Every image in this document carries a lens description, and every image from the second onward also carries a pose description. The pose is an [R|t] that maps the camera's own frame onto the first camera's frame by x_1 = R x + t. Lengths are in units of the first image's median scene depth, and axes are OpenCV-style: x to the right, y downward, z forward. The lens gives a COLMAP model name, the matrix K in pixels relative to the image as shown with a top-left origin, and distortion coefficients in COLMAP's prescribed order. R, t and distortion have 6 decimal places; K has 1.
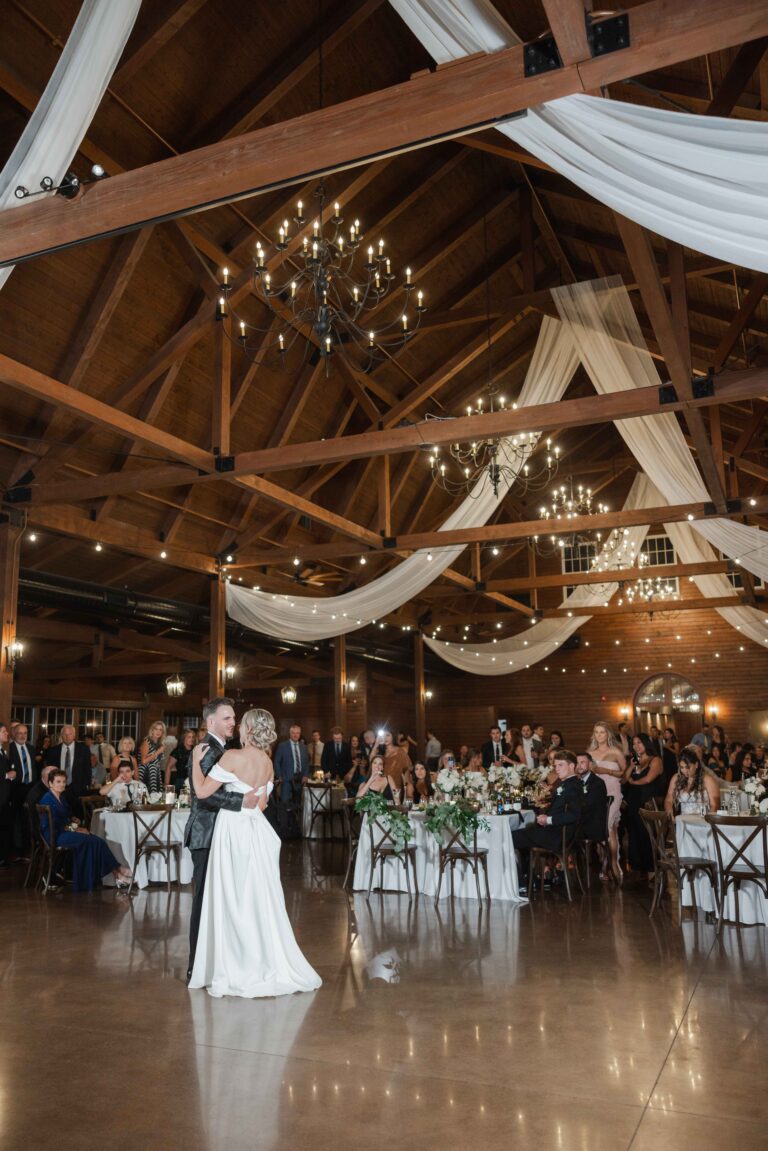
lens RADIAL K [[954.9, 0, 351.0], [0, 954.9, 530.3], [0, 0, 1]] dist [0.019037, -0.020959]
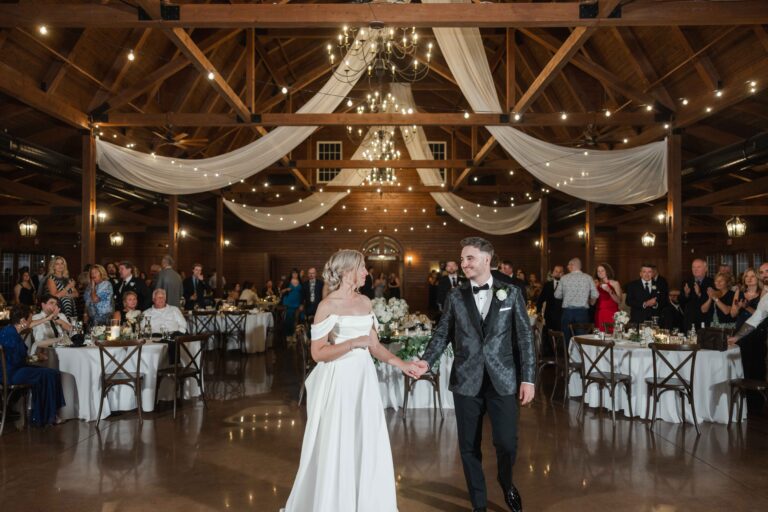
lens RADIAL K [[637.1, 0, 383.2], [0, 637.1, 241.1], [0, 0, 1]] dist [0.019037, -0.020959]
pose [[0.911930, 0.038497, 0.408536, -0.135728], [-0.103707, 0.984892, 0.138684, 0.037317], [-0.397025, -0.168838, 0.902145, 0.177793]]
